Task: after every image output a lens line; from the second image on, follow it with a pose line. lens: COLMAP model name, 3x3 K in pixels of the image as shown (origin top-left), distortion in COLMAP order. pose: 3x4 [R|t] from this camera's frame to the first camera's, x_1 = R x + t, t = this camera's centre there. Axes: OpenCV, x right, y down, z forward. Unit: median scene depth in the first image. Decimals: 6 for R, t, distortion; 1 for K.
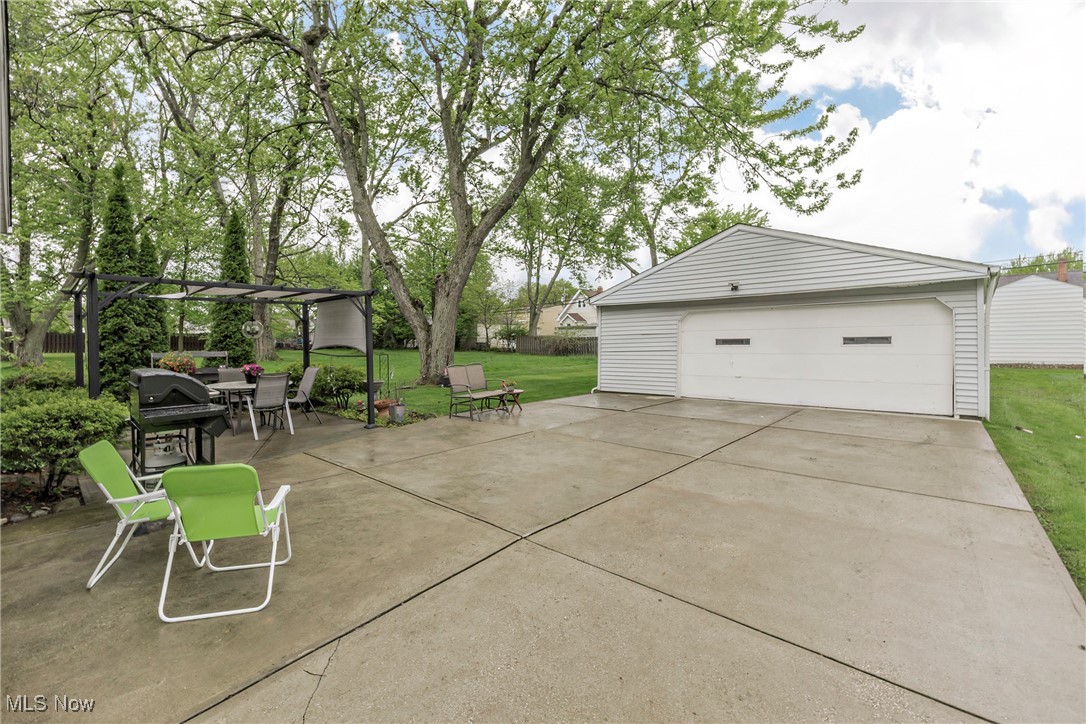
lens RADIAL K [[456.0, 0, 551.3], [0, 456.0, 363.3], [0, 0, 1]] dist [0.000977, 0.000084]
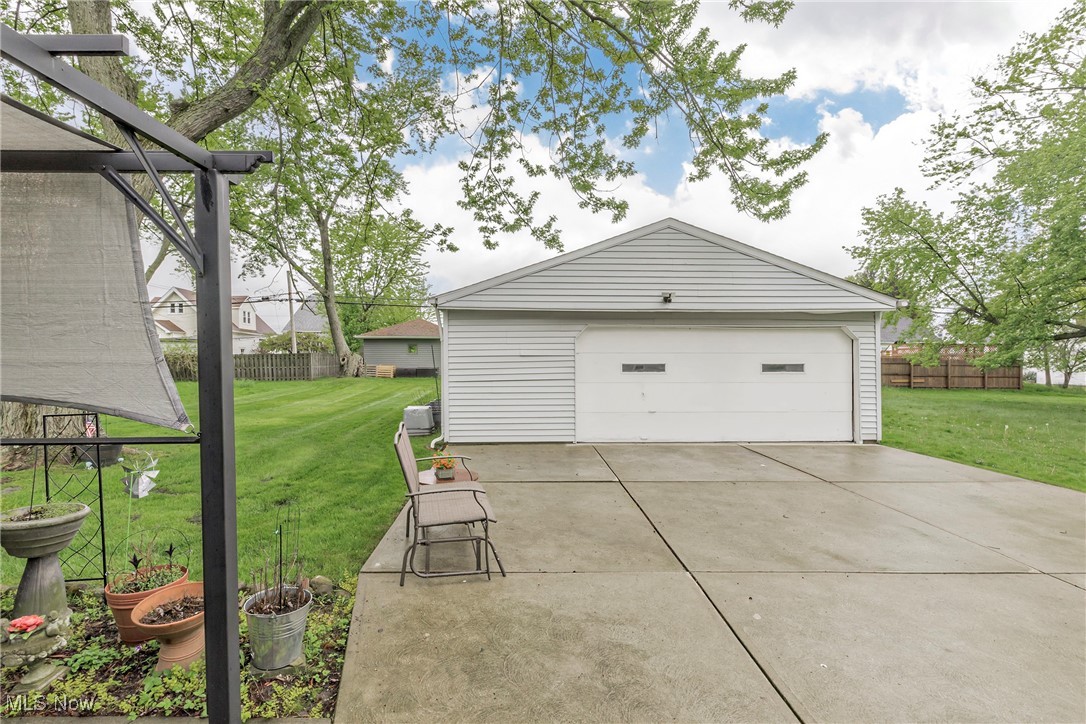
lens RADIAL K [[484.2, 0, 529.5], [0, 484.2, 382.7], [0, 0, 1]] dist [0.000965, 0.000368]
pose [[0.750160, -0.017910, 0.661014, -0.328247], [0.020461, 0.999783, 0.003868, -0.030357], [-0.660940, 0.010623, 0.750363, 0.533016]]
